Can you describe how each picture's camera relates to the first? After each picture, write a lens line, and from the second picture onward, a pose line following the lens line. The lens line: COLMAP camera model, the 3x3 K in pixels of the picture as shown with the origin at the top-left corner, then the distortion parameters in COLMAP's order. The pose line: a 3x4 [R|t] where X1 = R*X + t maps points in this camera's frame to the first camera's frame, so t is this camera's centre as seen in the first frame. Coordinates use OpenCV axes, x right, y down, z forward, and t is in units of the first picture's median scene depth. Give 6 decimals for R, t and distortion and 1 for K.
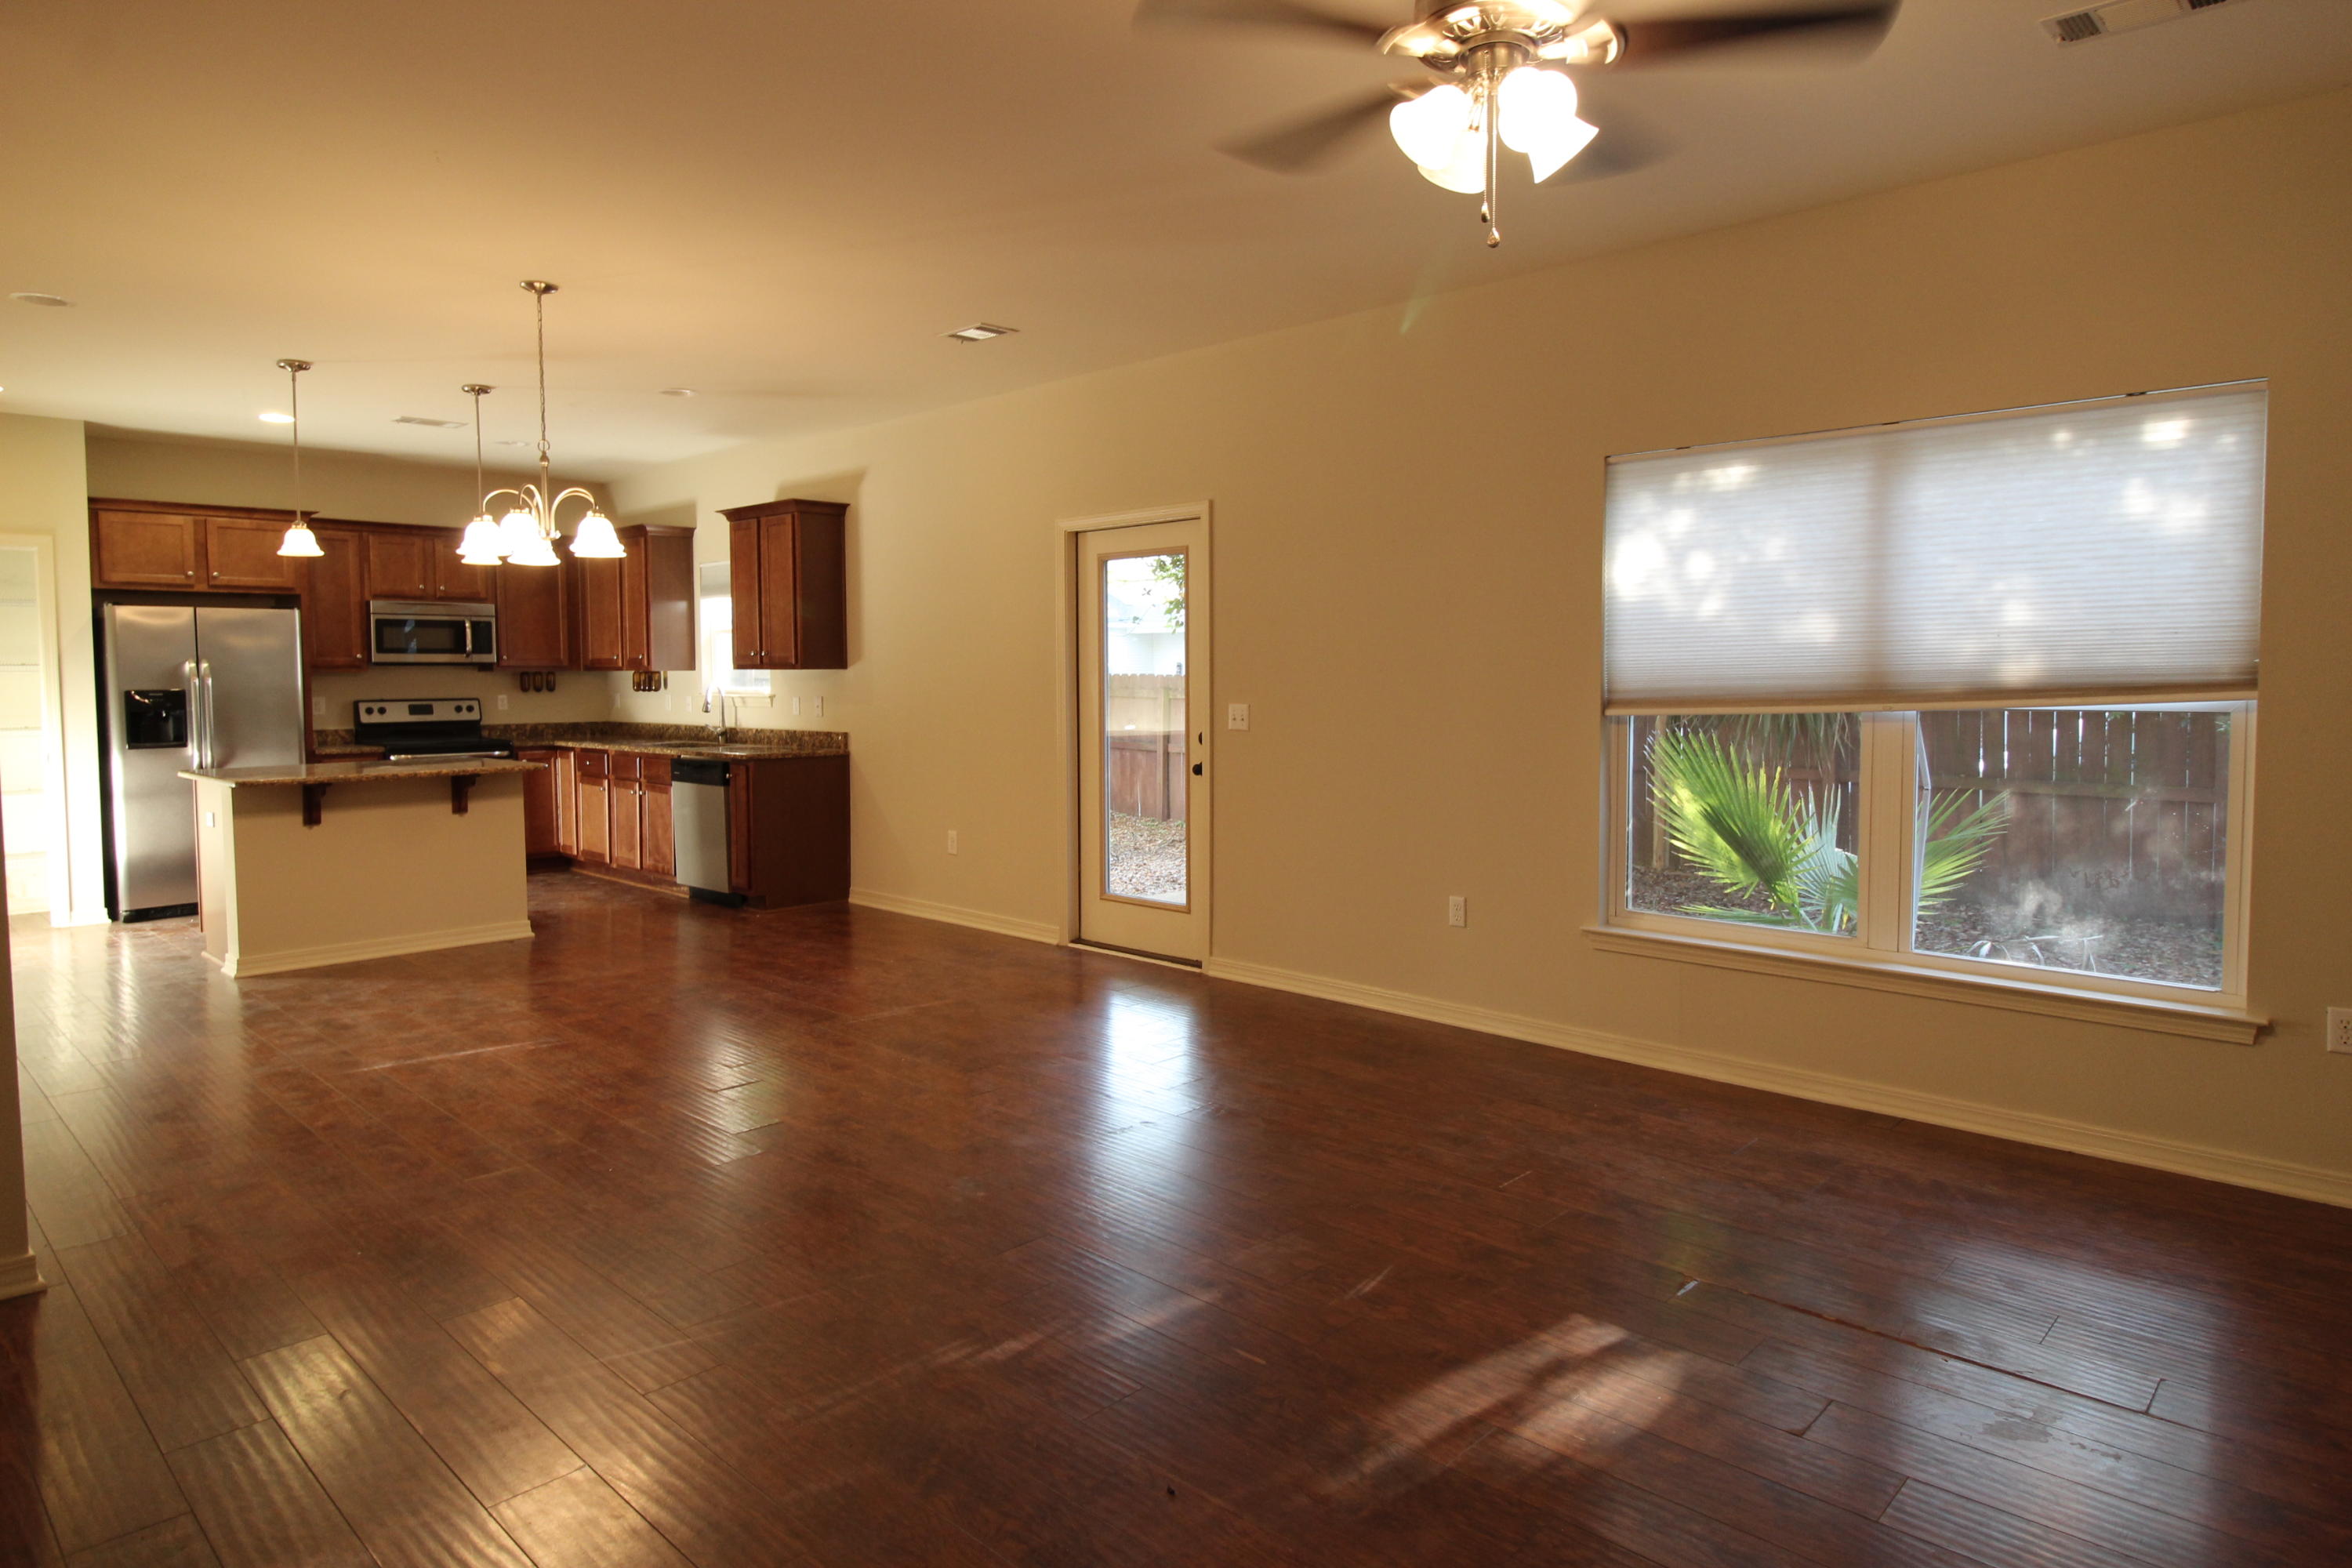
lens RADIAL K [[1365.5, 0, 1184.9], [0, 1365.5, 751.7], [0, 0, 1]] dist [0.004925, -0.011908]
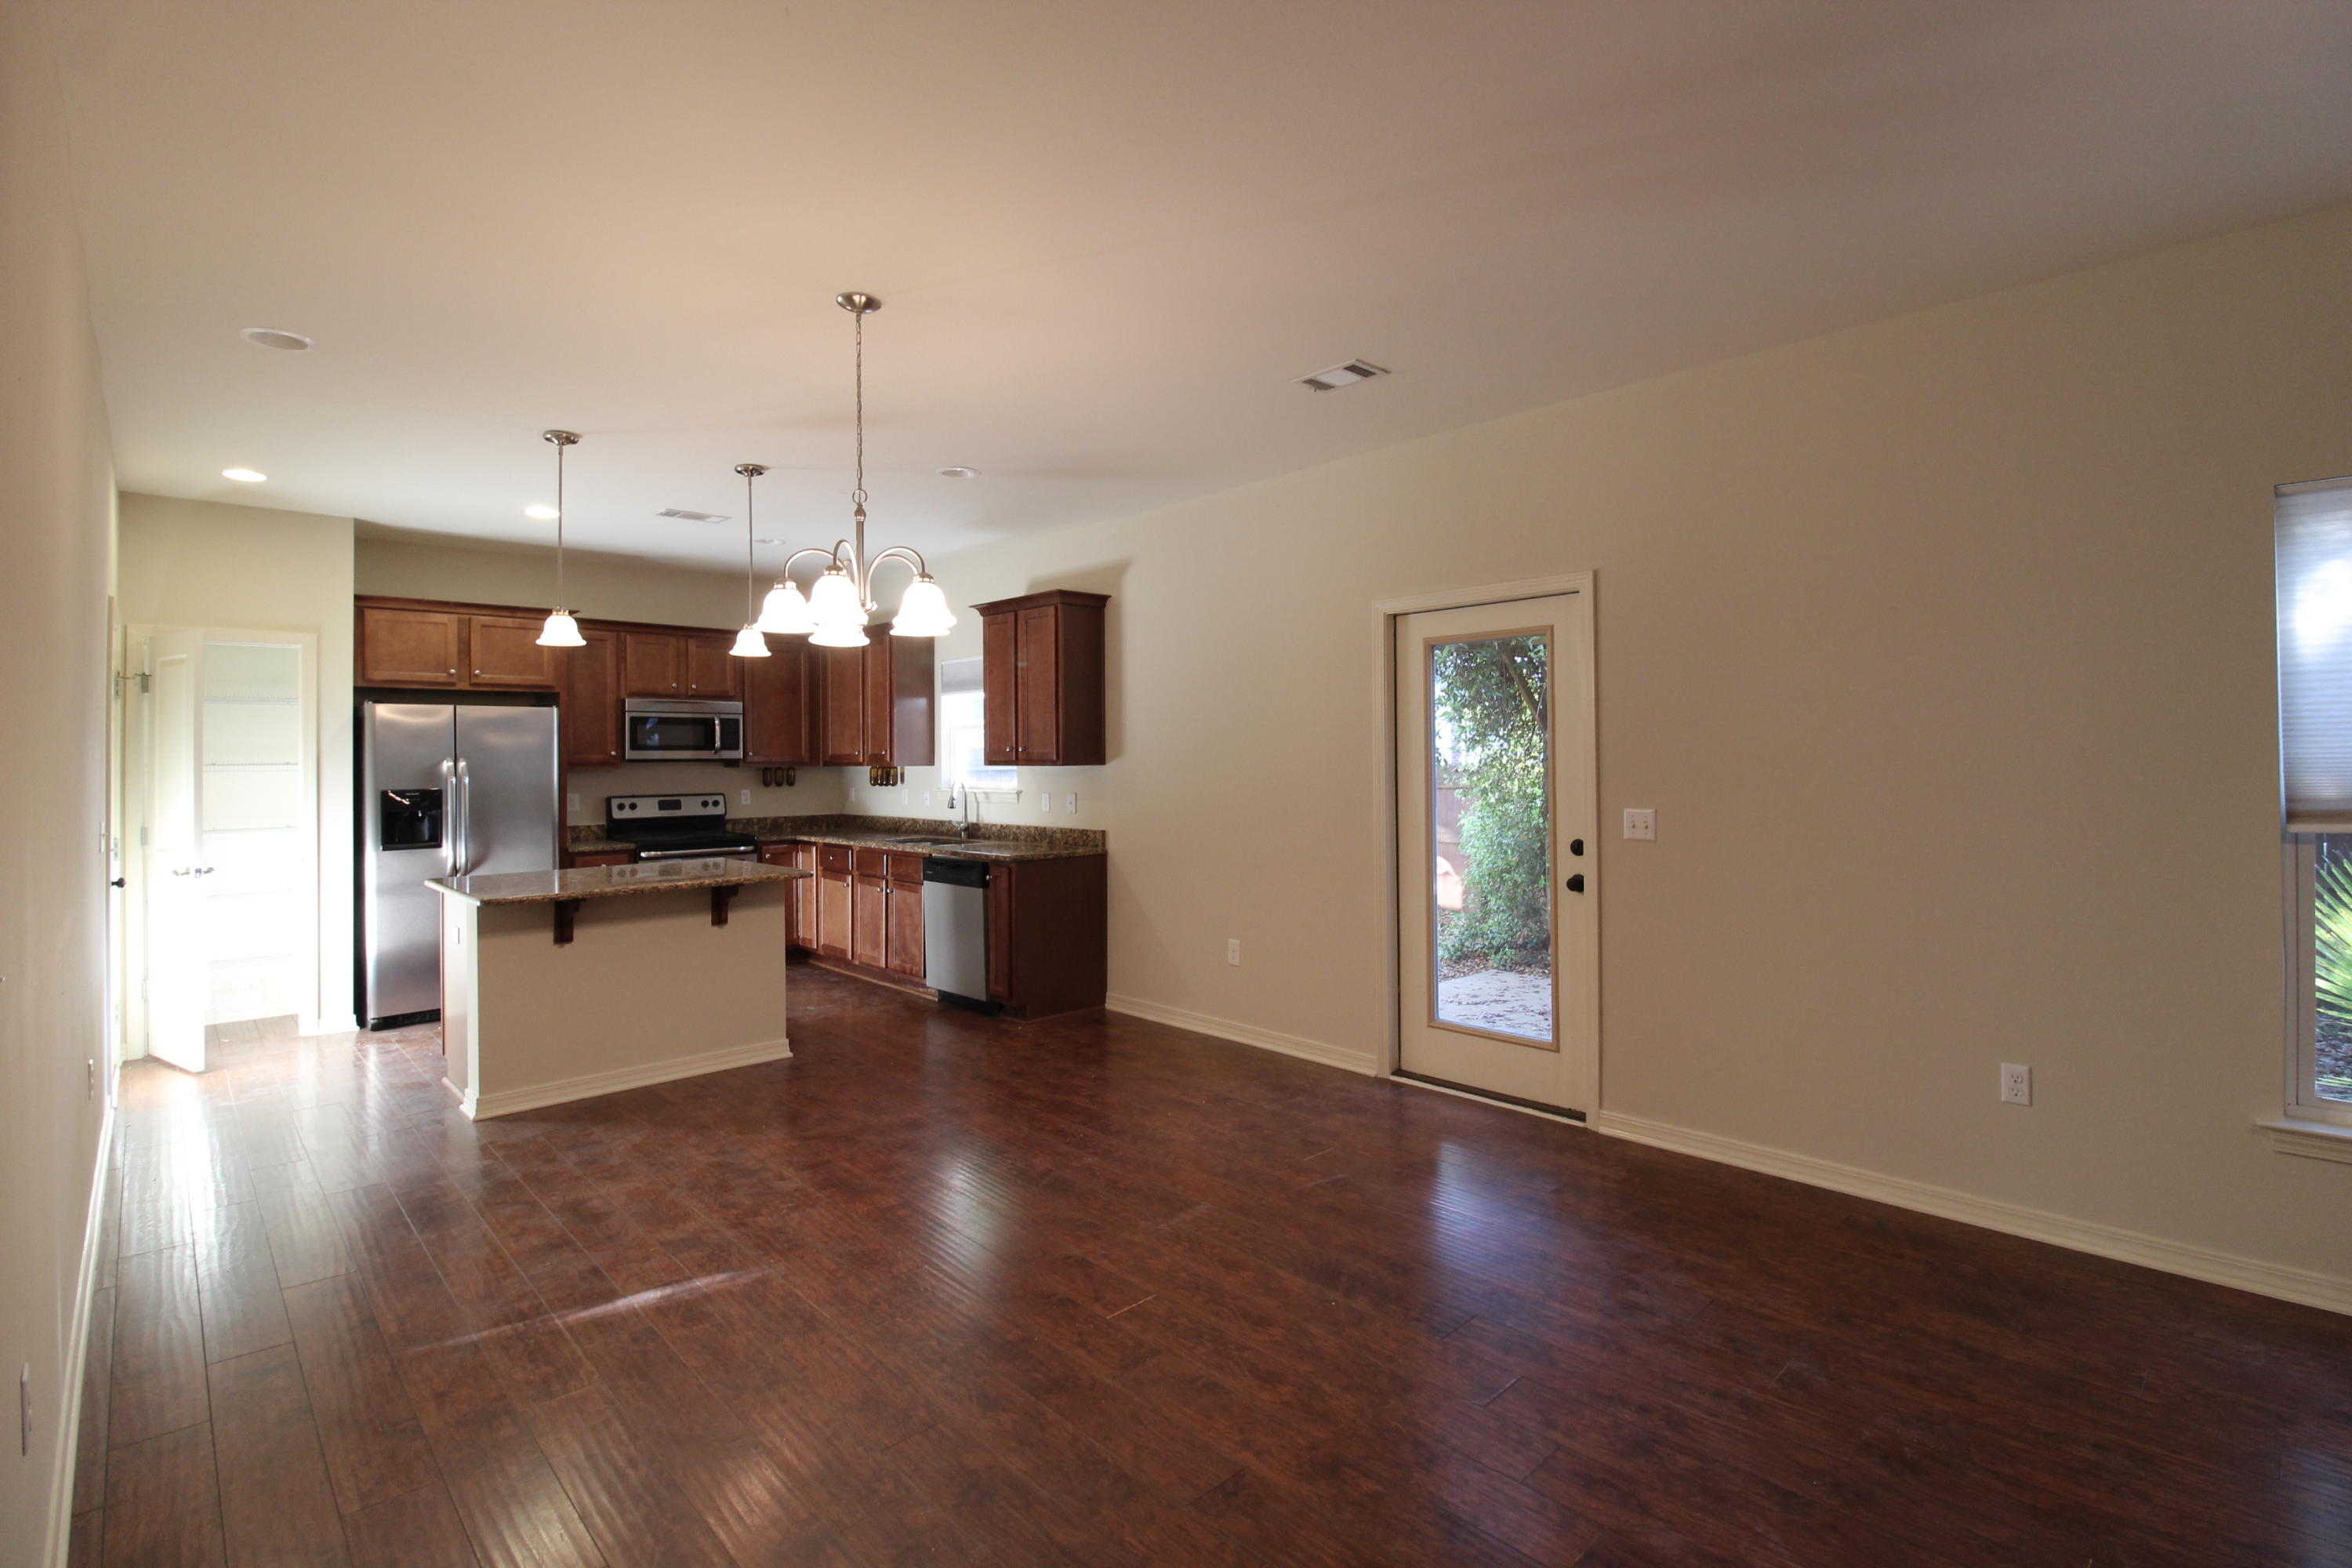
lens RADIAL K [[1084.8, 0, 1187.3], [0, 1084.8, 755.1], [0, 0, 1]] dist [0.002924, -0.015369]
pose [[0.998868, -0.004372, -0.047360, -0.155954], [0.001439, 0.998089, -0.061784, -0.020305], [0.047539, 0.061646, 0.996965, 0.240801]]
